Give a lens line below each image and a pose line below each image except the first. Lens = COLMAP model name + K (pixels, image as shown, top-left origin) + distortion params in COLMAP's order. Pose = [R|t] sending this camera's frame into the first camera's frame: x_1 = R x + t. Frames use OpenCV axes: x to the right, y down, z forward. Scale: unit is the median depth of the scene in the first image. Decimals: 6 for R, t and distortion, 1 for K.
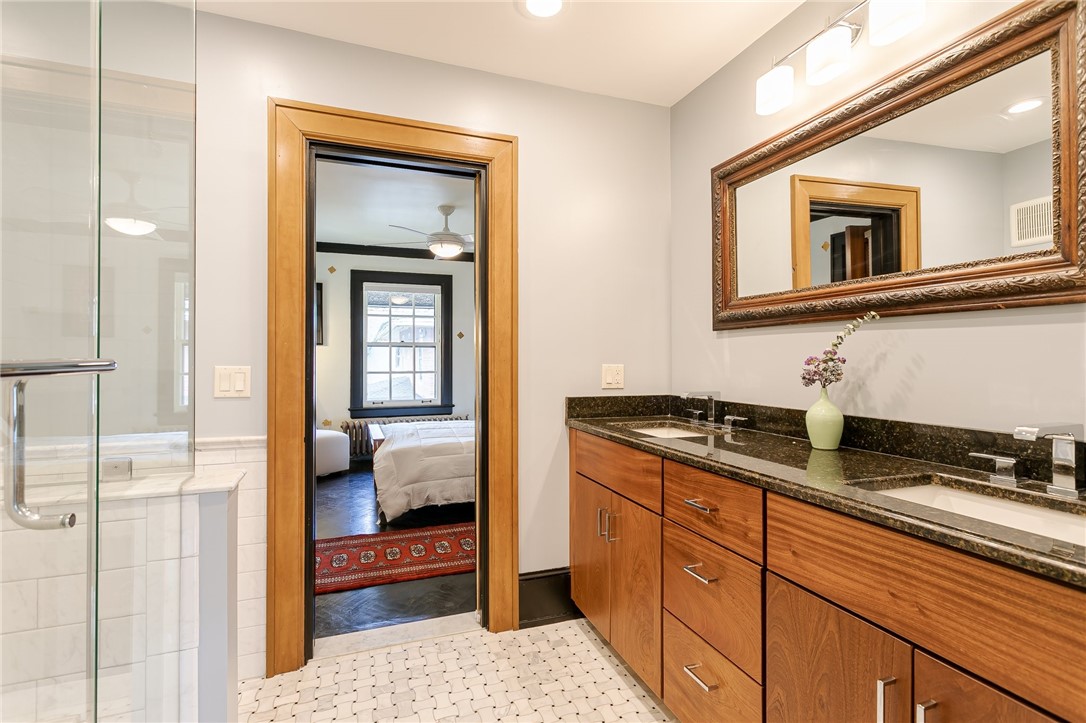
lens RADIAL K [[511.6, 0, 543.1], [0, 511.6, 354.1], [0, 0, 1]] dist [0.001463, 0.000095]
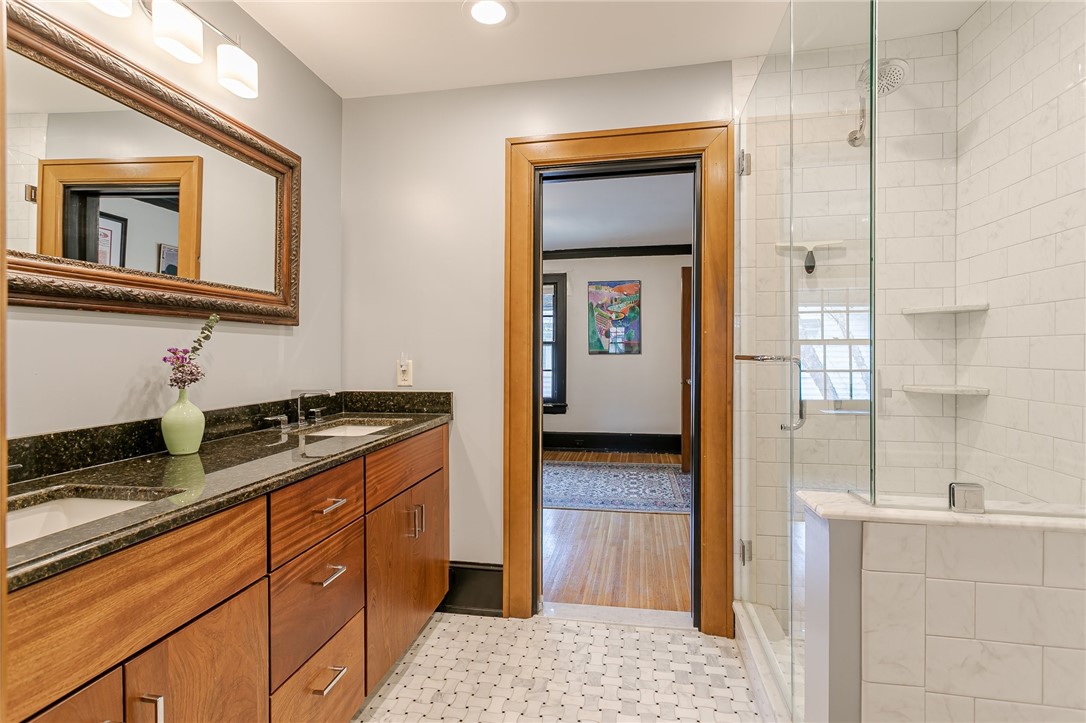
lens RADIAL K [[520.8, 0, 541.4], [0, 520.8, 347.6], [0, 0, 1]] dist [0.071578, 0.000087]
pose [[-0.858377, 0.002433, 0.513013, -0.511721], [-0.004273, 0.999920, -0.011891, -0.000244], [-0.513001, -0.012399, -0.858299, 1.502097]]
